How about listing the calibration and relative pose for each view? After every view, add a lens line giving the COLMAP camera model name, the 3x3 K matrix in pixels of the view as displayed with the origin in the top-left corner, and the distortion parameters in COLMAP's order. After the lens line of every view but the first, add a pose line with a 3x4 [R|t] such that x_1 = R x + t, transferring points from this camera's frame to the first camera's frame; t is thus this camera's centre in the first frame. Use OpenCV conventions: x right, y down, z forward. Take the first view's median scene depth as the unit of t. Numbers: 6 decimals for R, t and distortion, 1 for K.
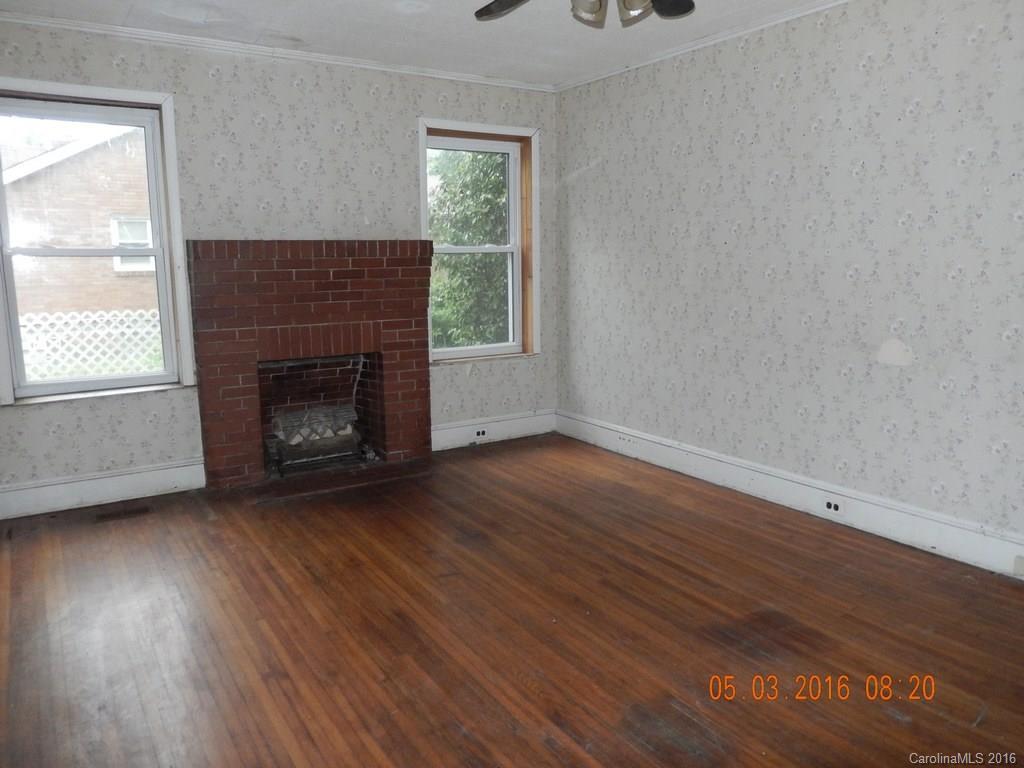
lens RADIAL K [[761.2, 0, 494.0], [0, 761.2, 384.8], [0, 0, 1]] dist [-0.029681, -0.002991]
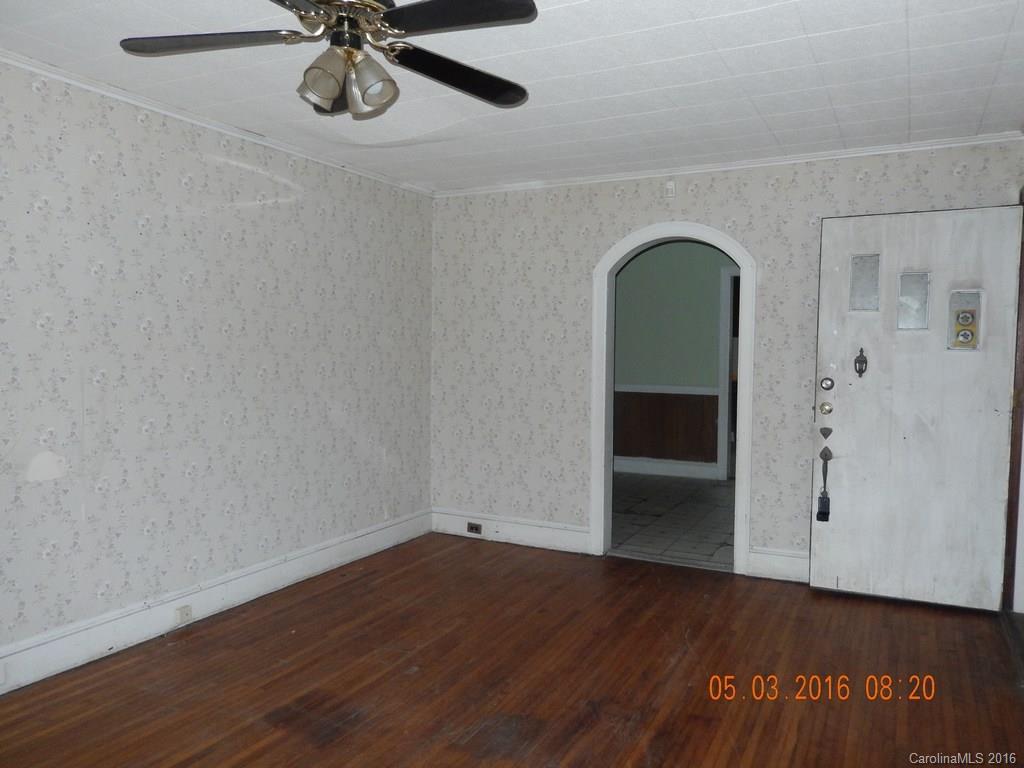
lens RADIAL K [[761.2, 0, 494.0], [0, 761.2, 384.8], [0, 0, 1]] dist [-0.029681, -0.002991]
pose [[-0.517140, -0.009374, 0.855849, -0.559309], [0.151093, 0.983236, 0.102066, -0.161793], [-0.842459, 0.182095, -0.507055, 1.066225]]
